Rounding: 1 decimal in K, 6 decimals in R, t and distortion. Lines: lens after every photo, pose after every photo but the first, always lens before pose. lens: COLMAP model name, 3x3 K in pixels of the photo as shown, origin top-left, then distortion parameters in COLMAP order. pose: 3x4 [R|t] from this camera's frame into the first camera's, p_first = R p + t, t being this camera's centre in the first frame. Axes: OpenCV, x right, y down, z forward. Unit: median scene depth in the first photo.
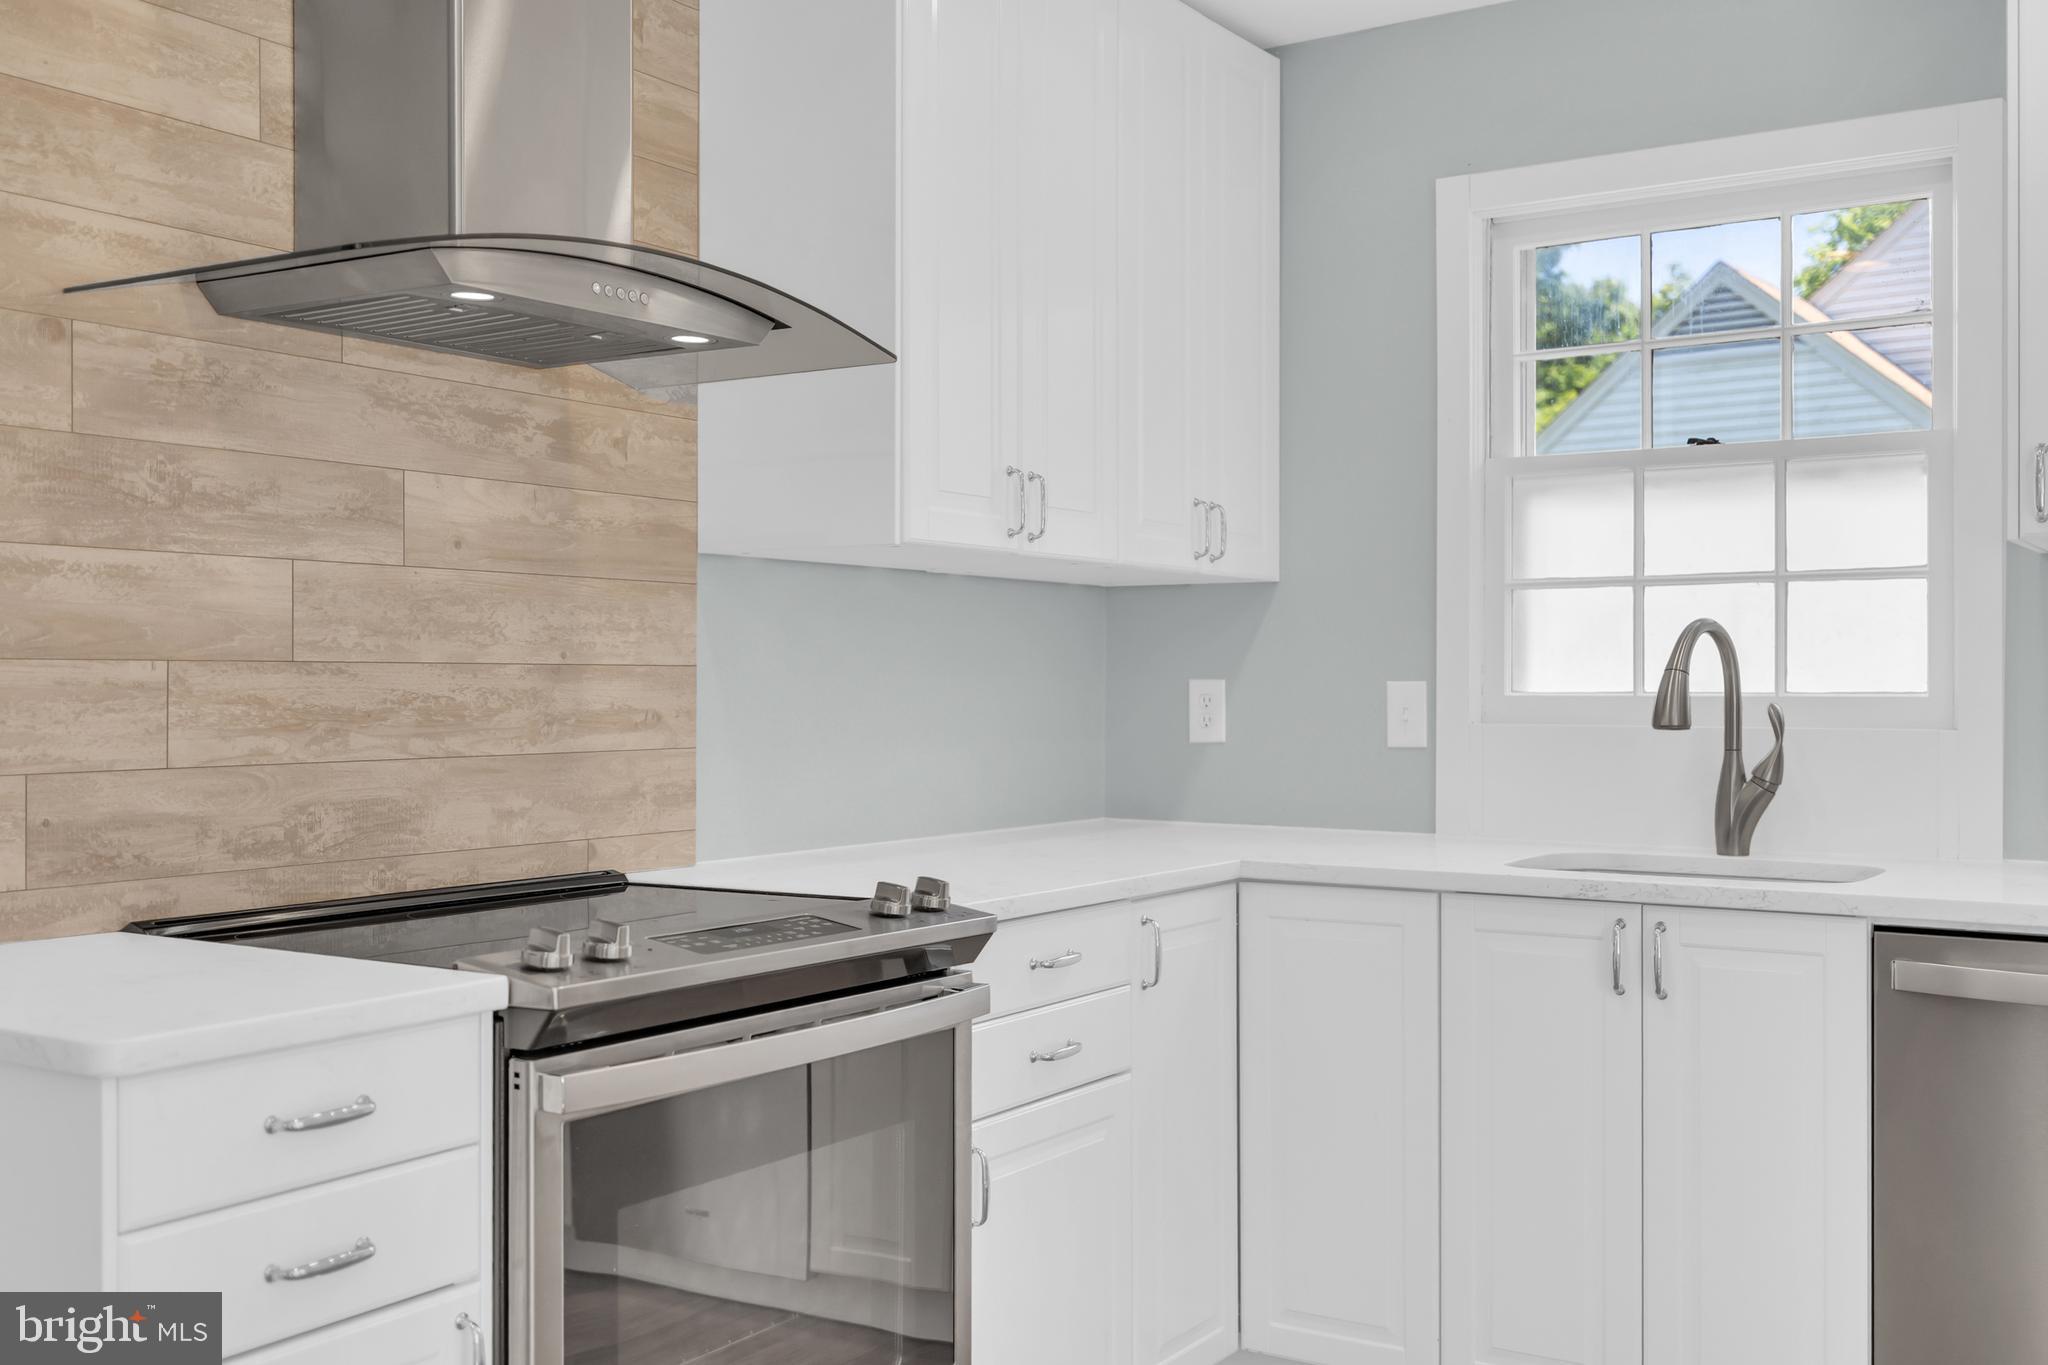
lens RADIAL K [[2021.0, 0, 1011.6], [0, 2021.0, 680.6], [0, 0, 1]] dist [0.006205, 0.000000]
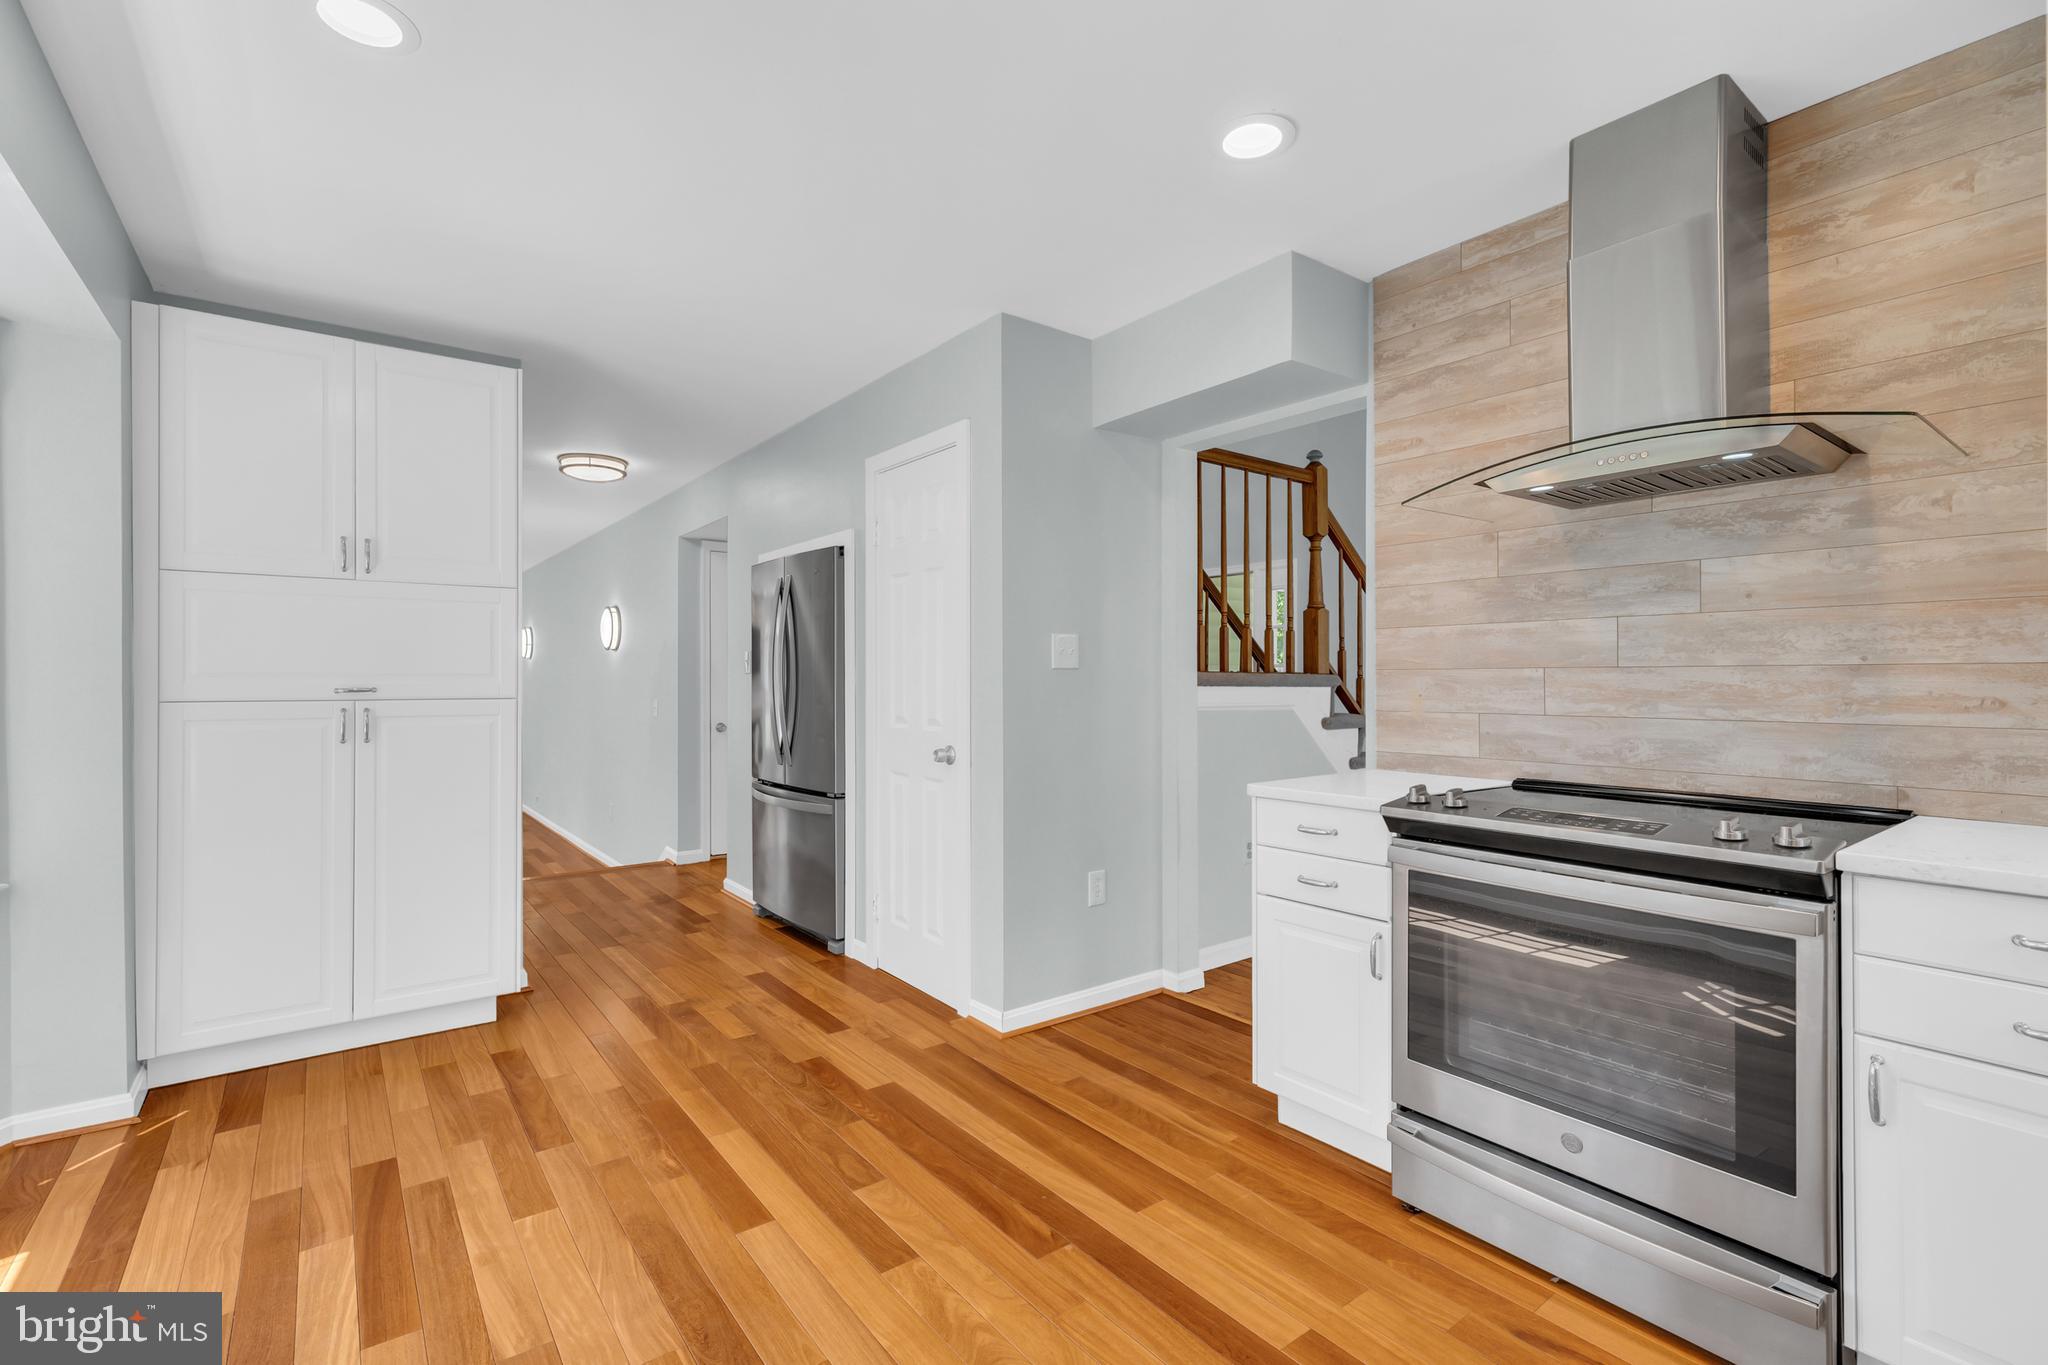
lens RADIAL K [[920.2, 0, 1013.6], [0, 920.2, 681.3], [0, 0, 1]] dist [0.004886, -0.000777]
pose [[-0.346708, -0.003942, -0.937965, 0.689600], [-0.004104, 0.999988, -0.002686, 0.009480], [0.937964, 0.002918, -0.346720, 0.713932]]
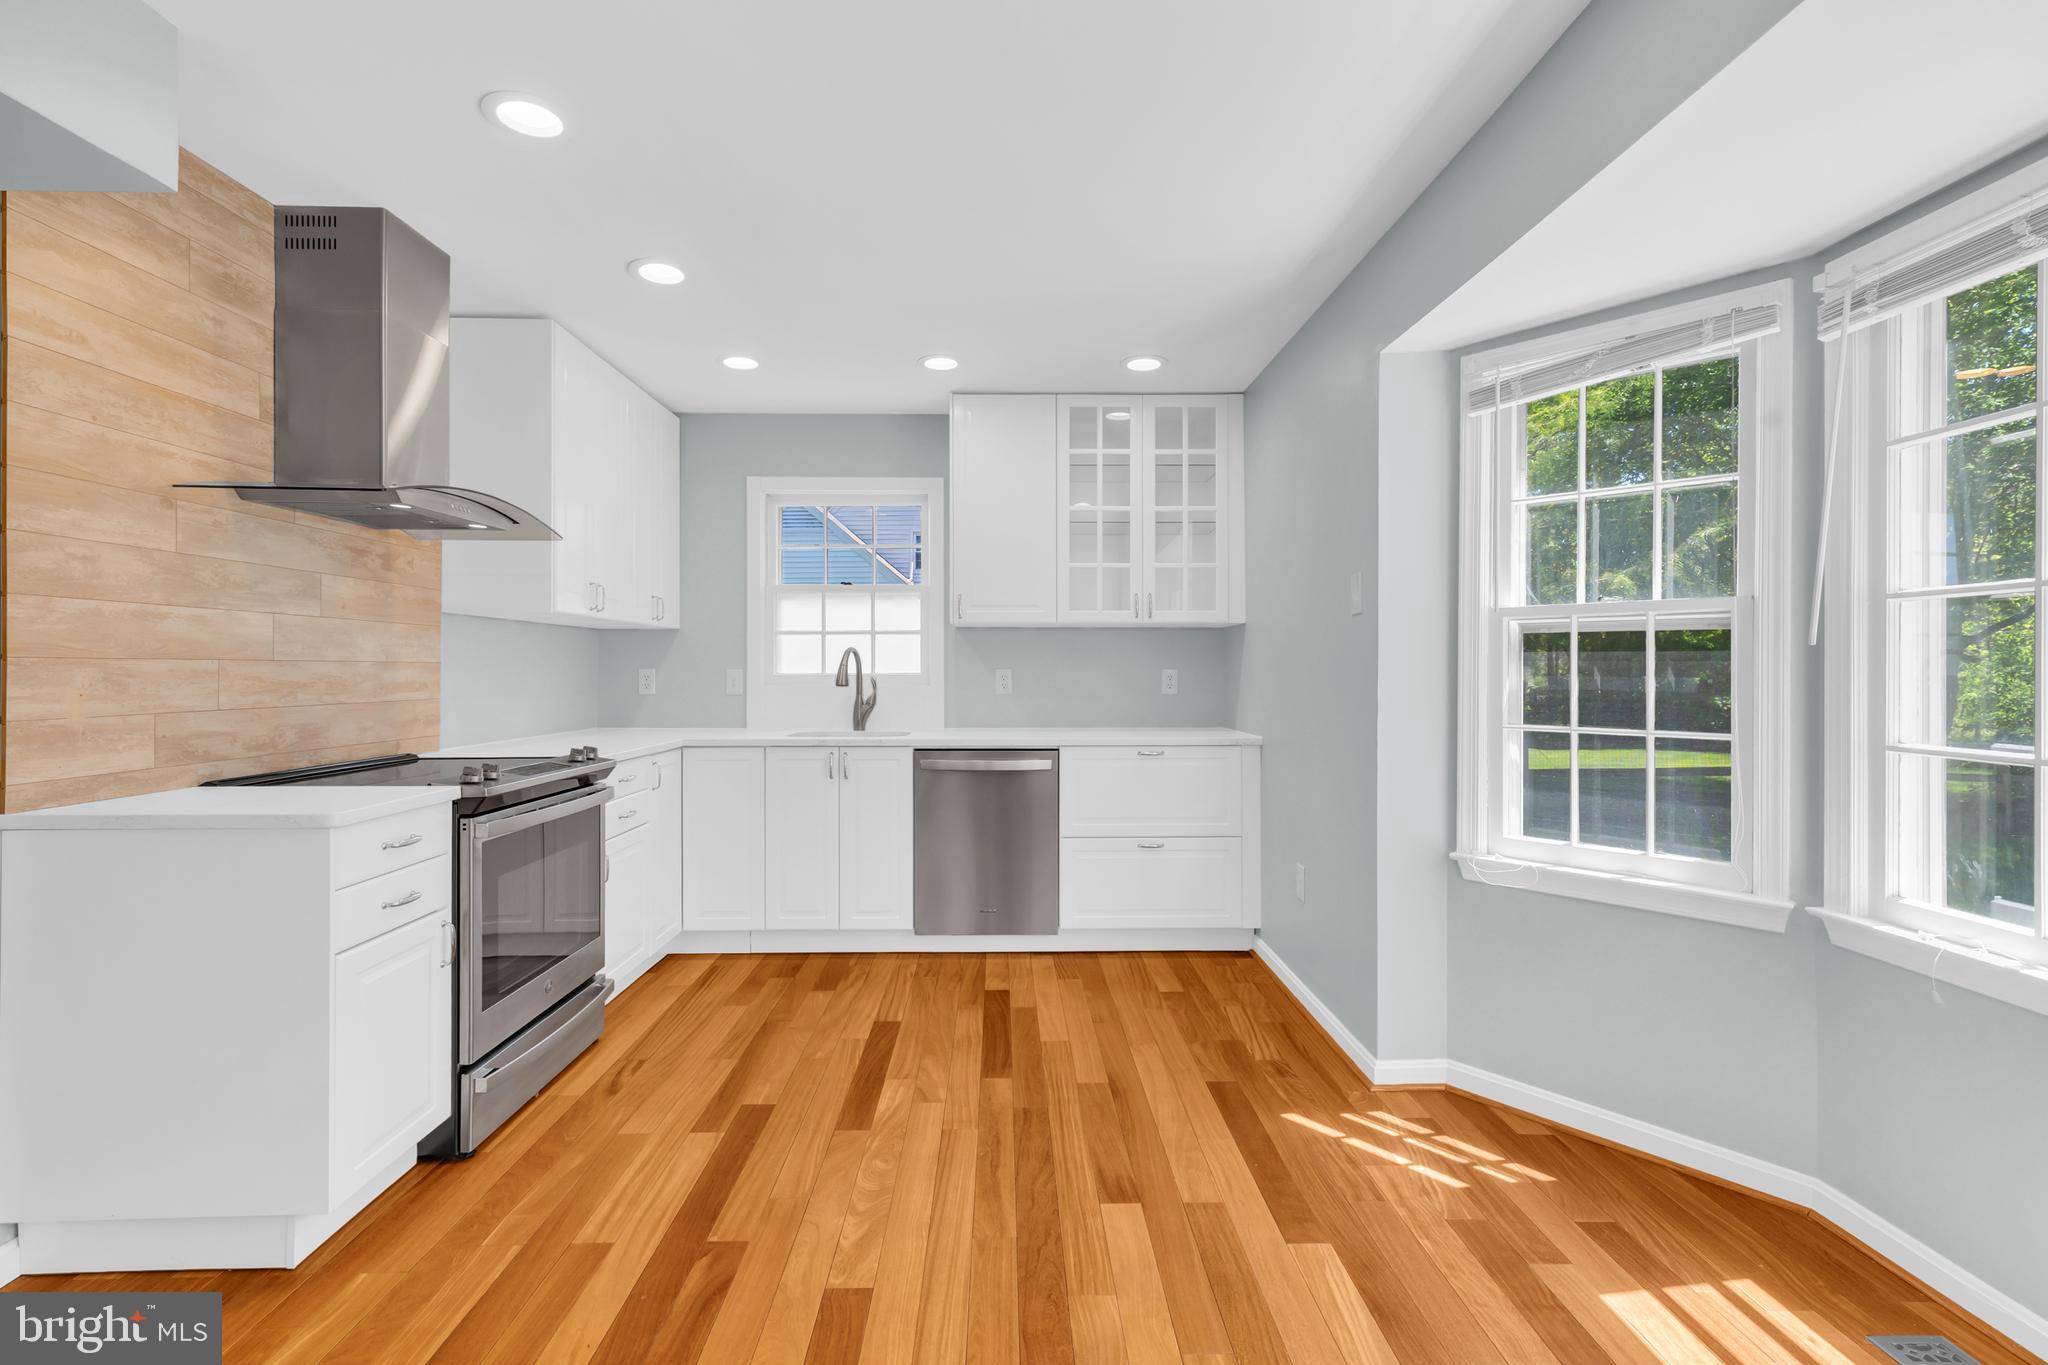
lens RADIAL K [[920.2, 0, 1019.4], [0, 920.2, 670.0], [0, 0, 1]] dist [0.004886, -0.000777]
pose [[0.829380, -0.000708, 0.558684, -0.232395], [0.000078, 0.999999, 0.001151, -0.000150], [-0.558684, -0.000911, 0.829380, -0.256767]]
